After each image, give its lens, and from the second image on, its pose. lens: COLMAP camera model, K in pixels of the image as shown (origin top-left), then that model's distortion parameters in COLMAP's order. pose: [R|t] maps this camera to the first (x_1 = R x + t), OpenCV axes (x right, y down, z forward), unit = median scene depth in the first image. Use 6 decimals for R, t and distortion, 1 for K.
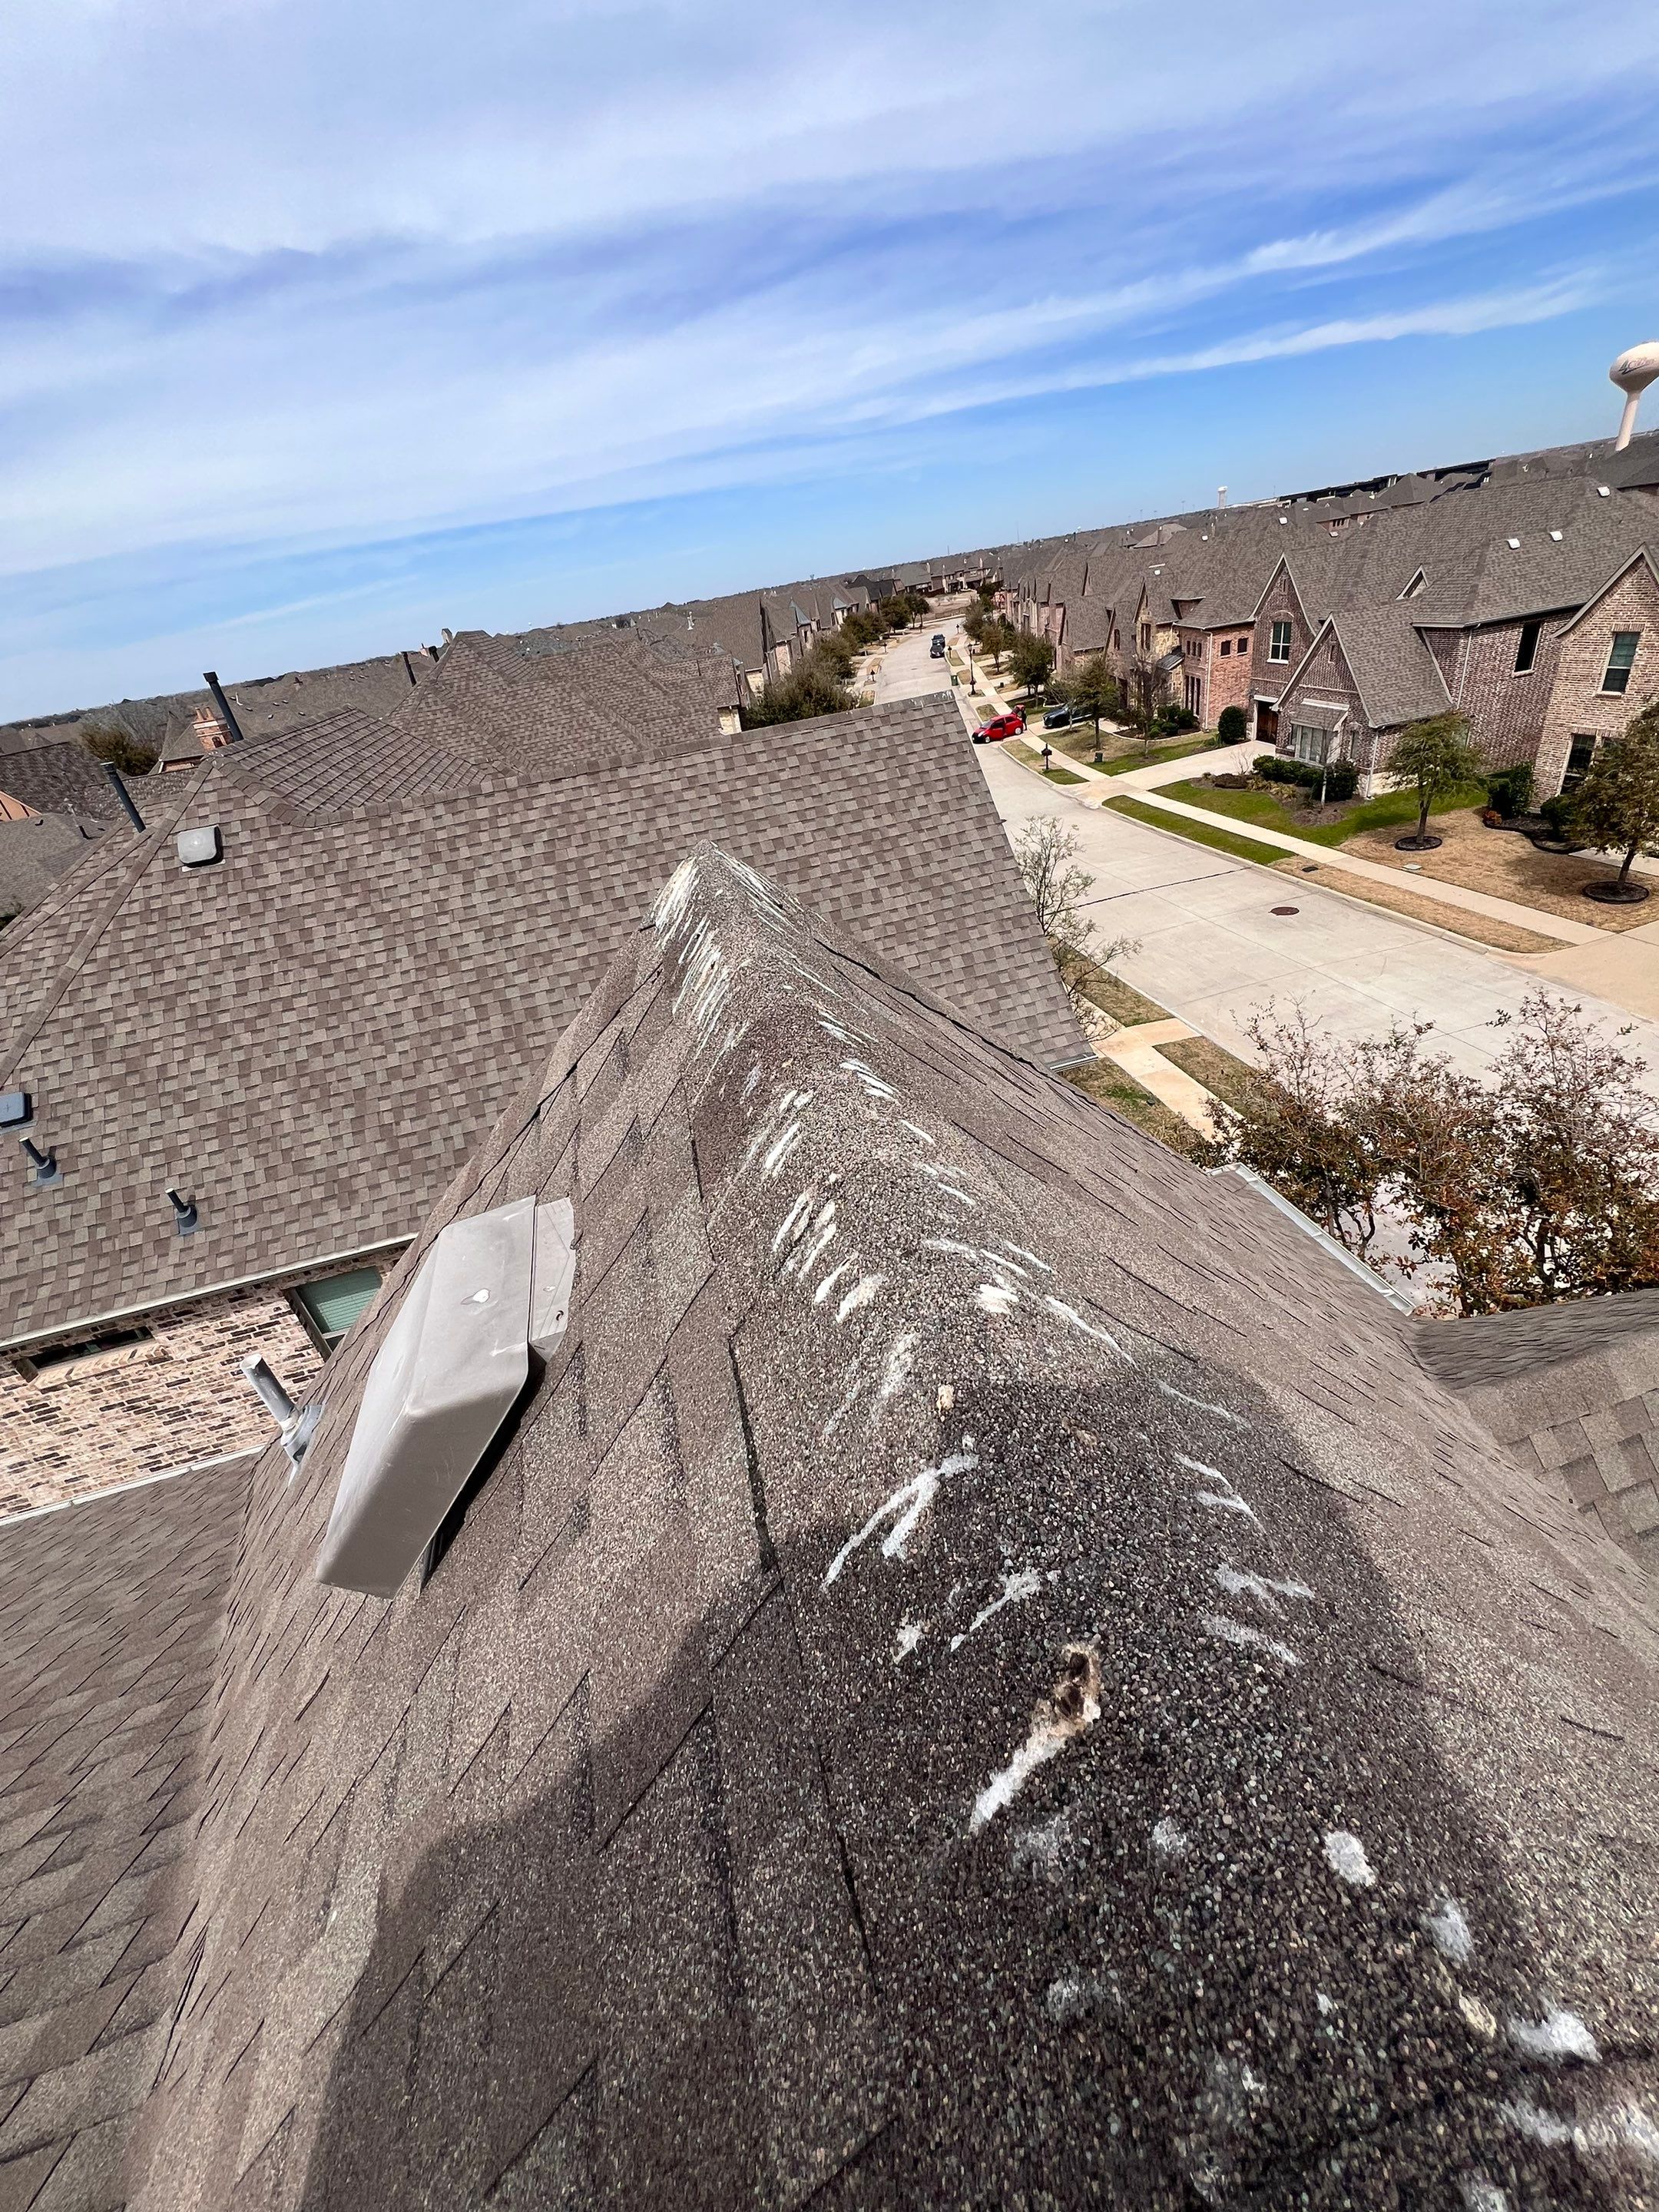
lens RADIAL K [[887.7, 0, 832.3], [0, 887.7, 1100.7], [0, 0, 1]] dist [-0.001522, 0.000181]
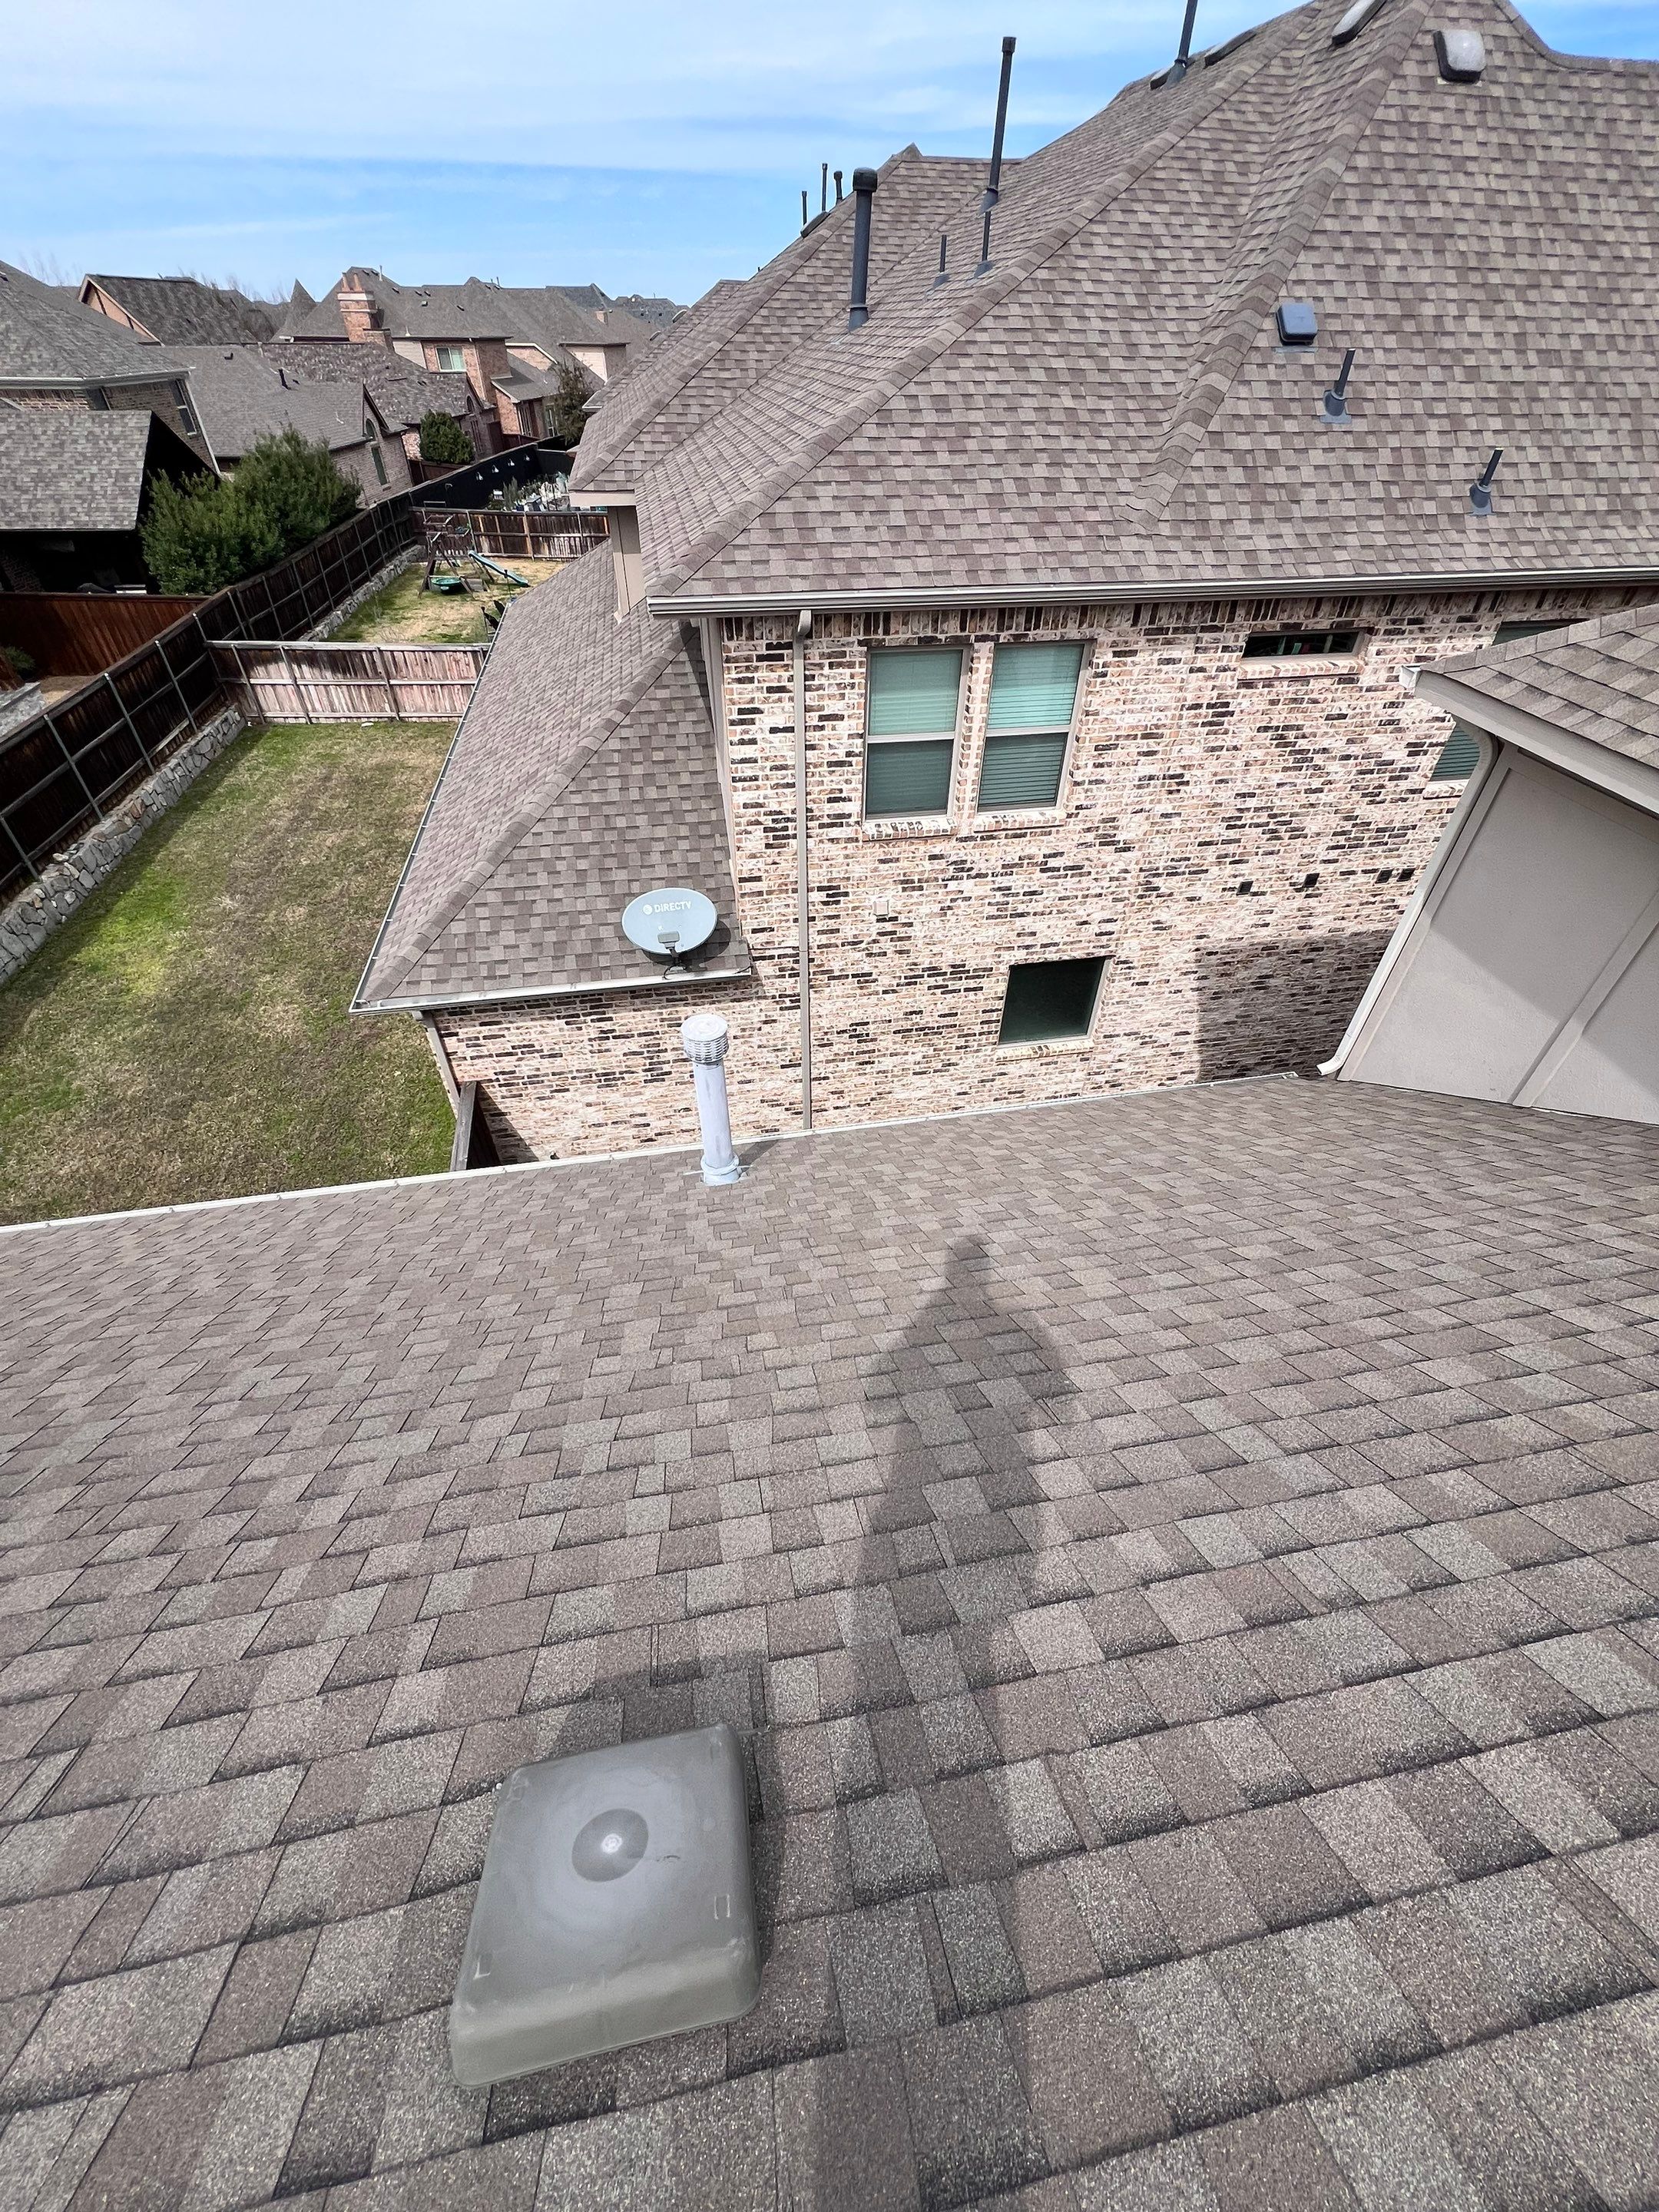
lens RADIAL K [[887.7, 0, 832.3], [0, 887.7, 1100.7], [0, 0, 1]] dist [-0.001522, 0.000181]
pose [[0.985549, 0.160132, 0.055241, -1.241747], [-0.167806, 0.967470, 0.189325, 0.617193], [-0.023127, -0.195858, 0.980359, 0.034950]]
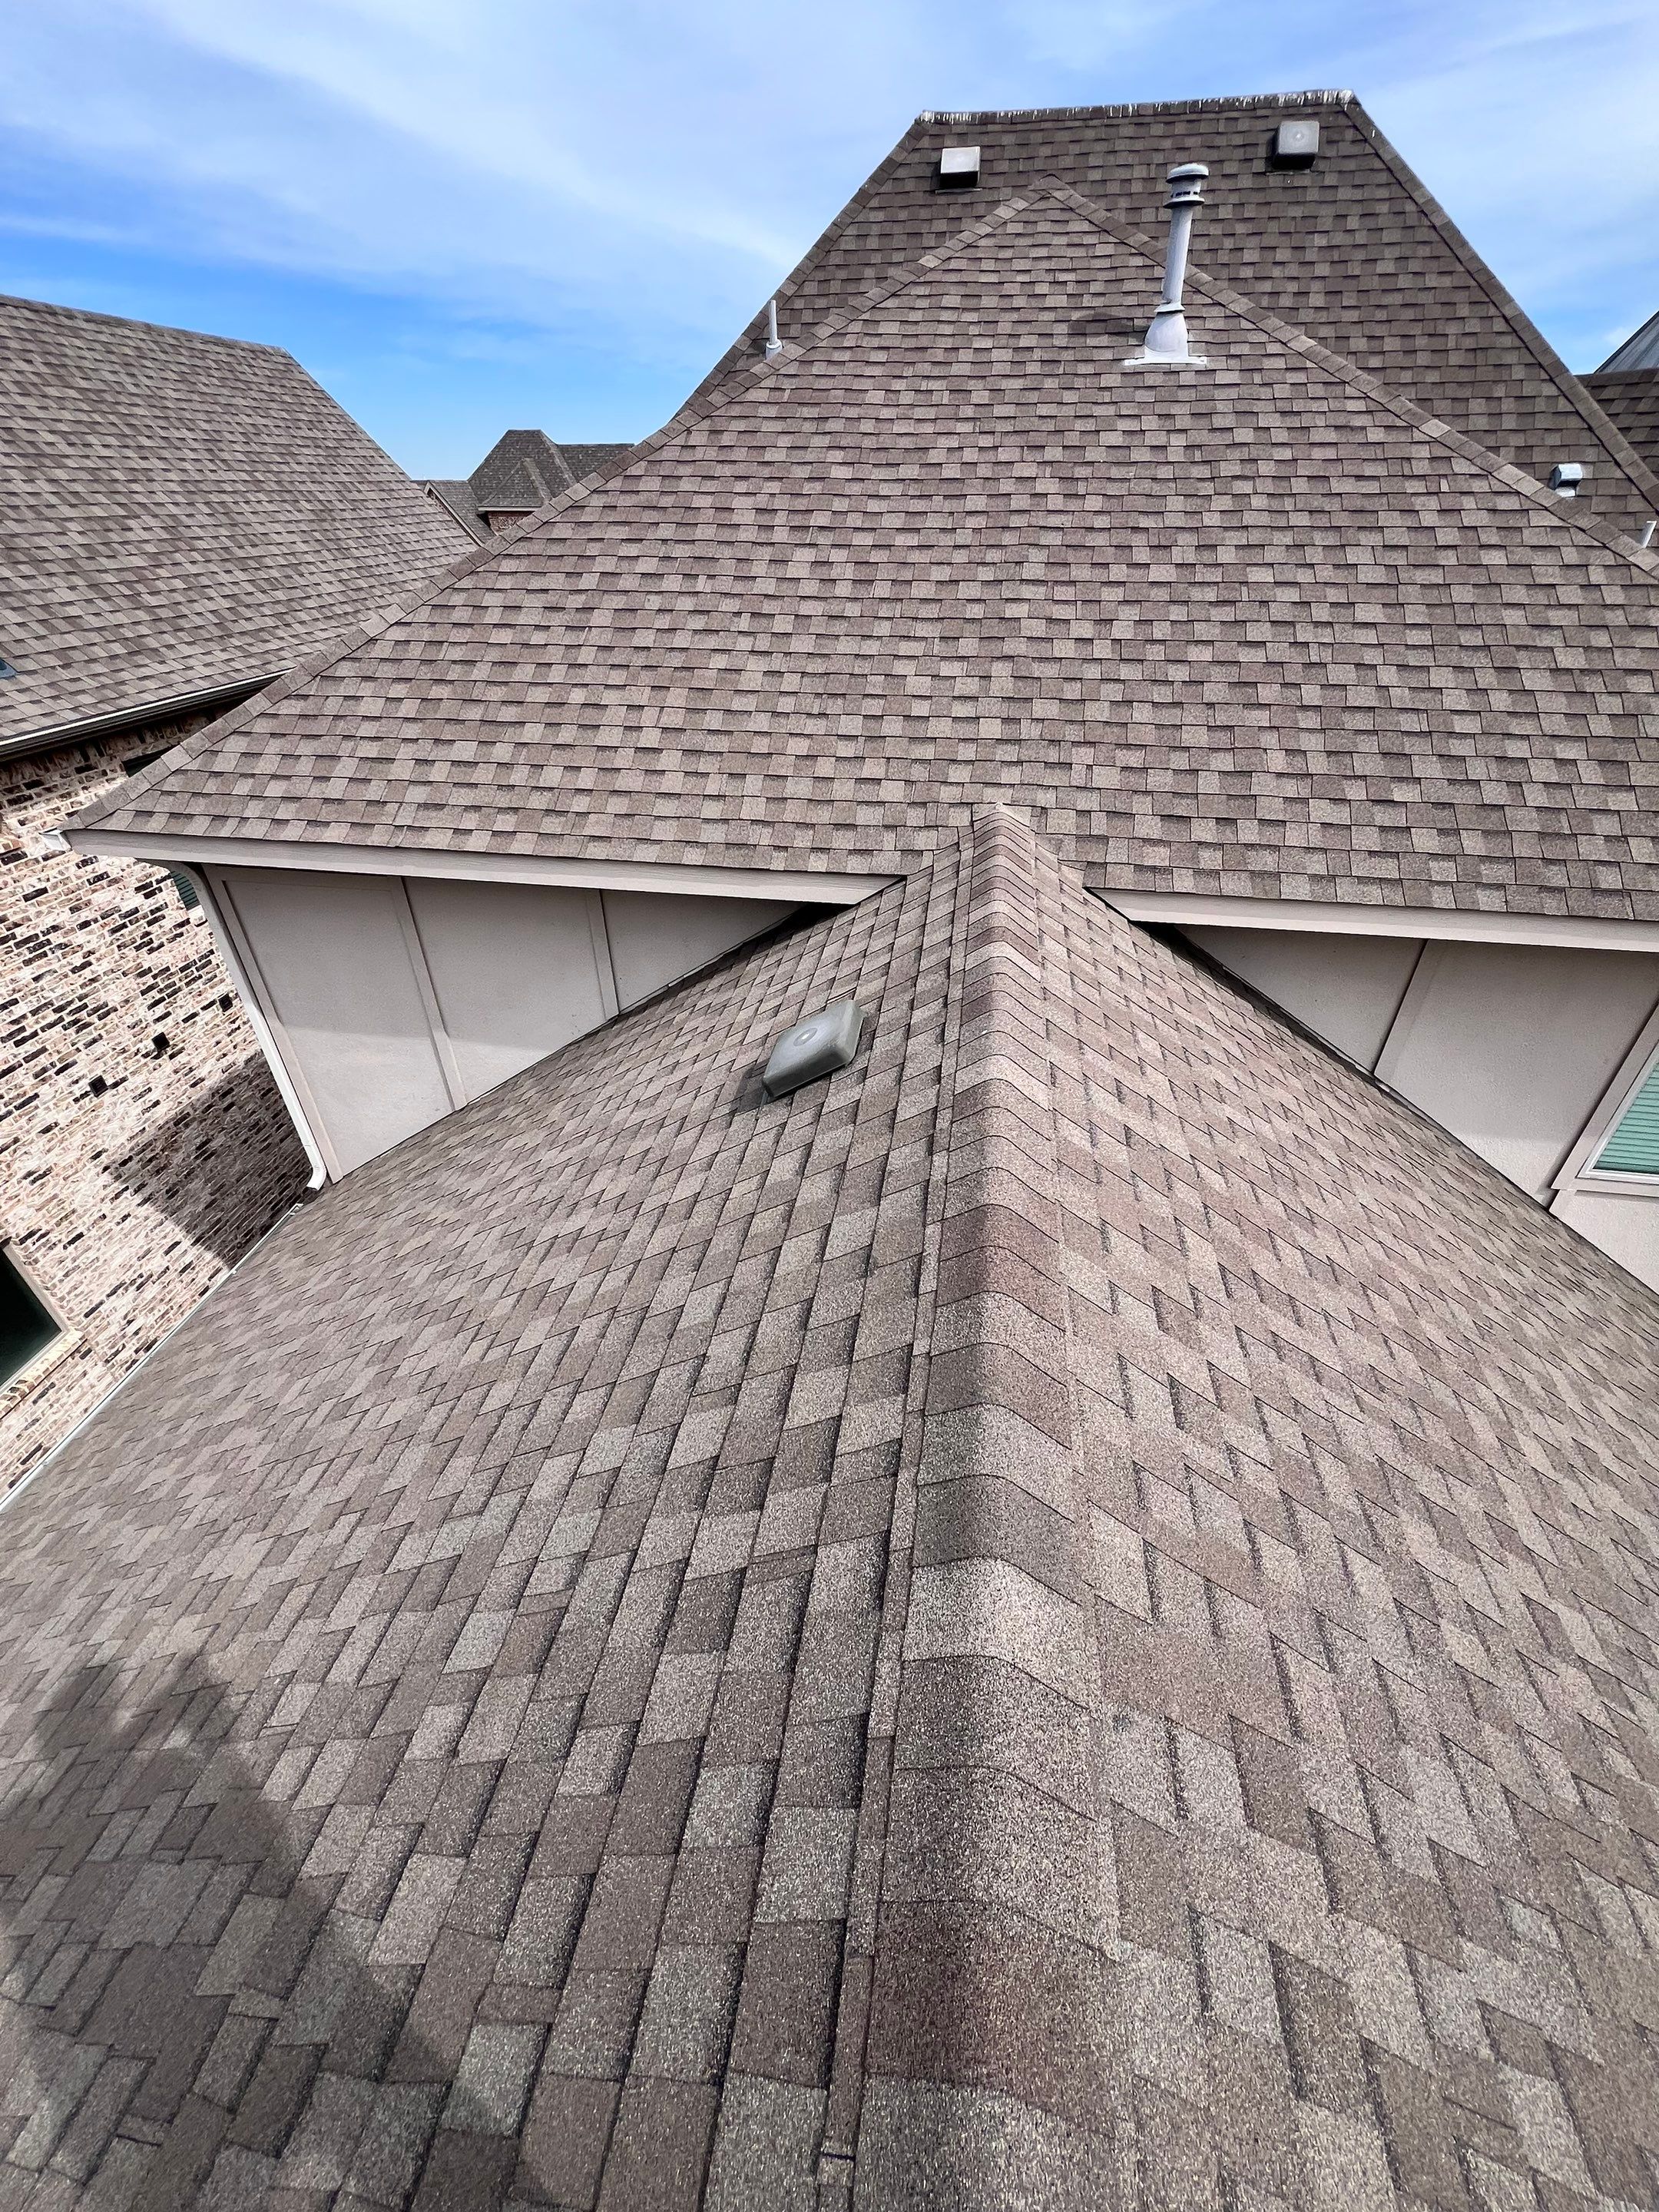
lens RADIAL K [[887.7, 0, 832.3], [0, 887.7, 1100.7], [0, 0, 1]] dist [-0.001522, 0.000181]
pose [[0.390347, -0.393378, 0.832396, -1.218026], [0.416976, 0.881615, 0.221100, 0.618144], [-0.820829, 0.260784, 0.508165, 0.013334]]
